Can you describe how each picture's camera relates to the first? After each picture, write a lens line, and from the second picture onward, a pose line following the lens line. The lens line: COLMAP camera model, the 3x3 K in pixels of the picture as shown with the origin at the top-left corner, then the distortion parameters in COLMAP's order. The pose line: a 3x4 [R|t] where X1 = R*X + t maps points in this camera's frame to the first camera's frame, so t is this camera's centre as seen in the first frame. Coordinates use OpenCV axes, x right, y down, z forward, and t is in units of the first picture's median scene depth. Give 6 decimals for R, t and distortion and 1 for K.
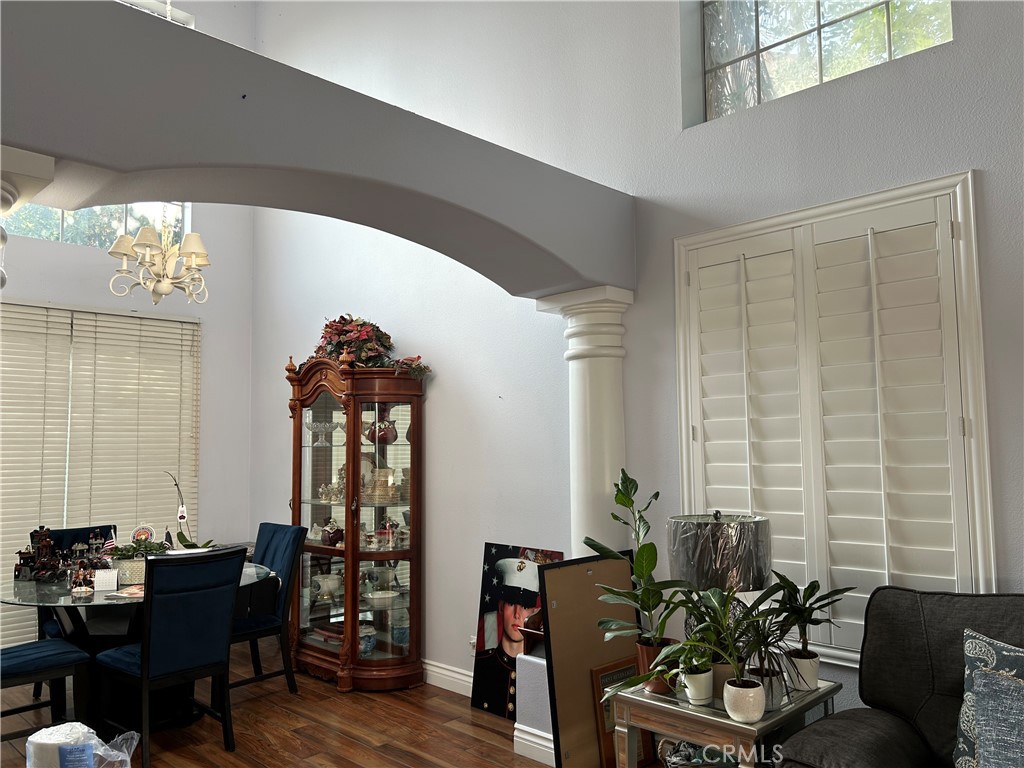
lens RADIAL K [[771.0, 0, 512.4], [0, 771.0, 390.1], [0, 0, 1]] dist [0.085158, -0.100787]
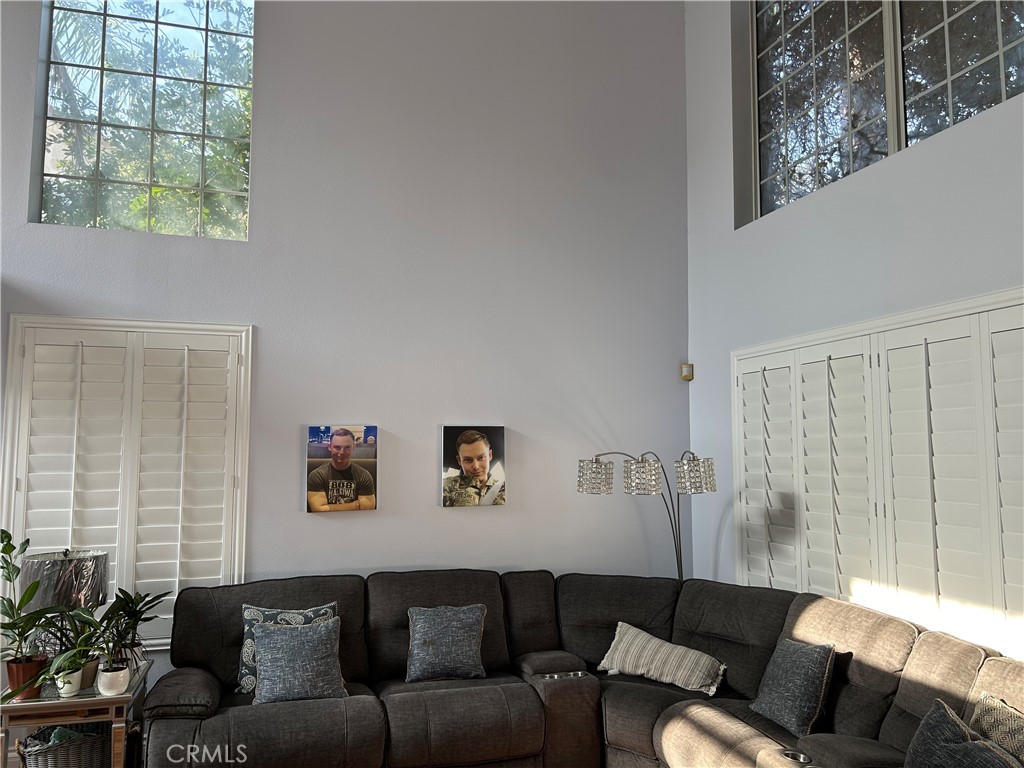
lens RADIAL K [[771.7, 0, 513.9], [0, 771.7, 381.3], [0, 0, 1]] dist [0.034360, -0.031710]
pose [[0.479357, 0.092803, 0.872699, -0.445855], [-0.068765, 0.995308, -0.068070, -0.070662], [-0.874922, -0.027381, 0.483490, -0.216876]]
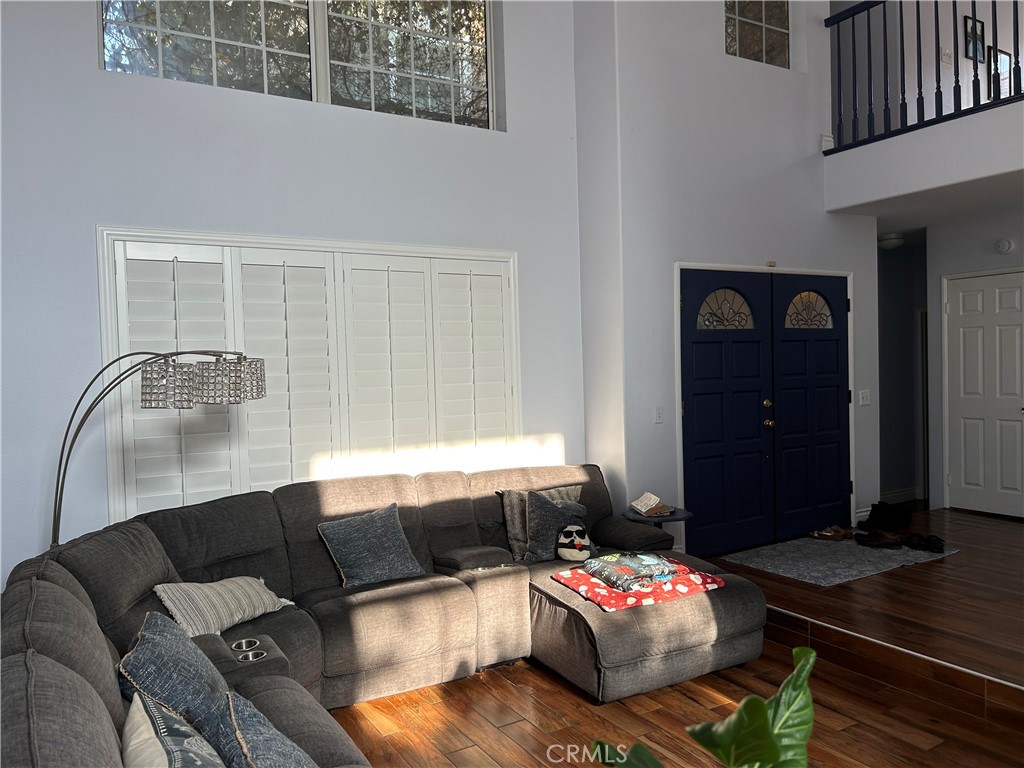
lens RADIAL K [[771.9, 0, 512.0], [0, 771.9, 384.0], [0, 0, 1]] dist [0.062205, -0.075414]
pose [[-0.963725, 0.032645, 0.264891, 0.104382], [0.022001, 0.998831, -0.043053, 0.030272], [-0.265987, -0.035664, -0.963317, 0.976564]]
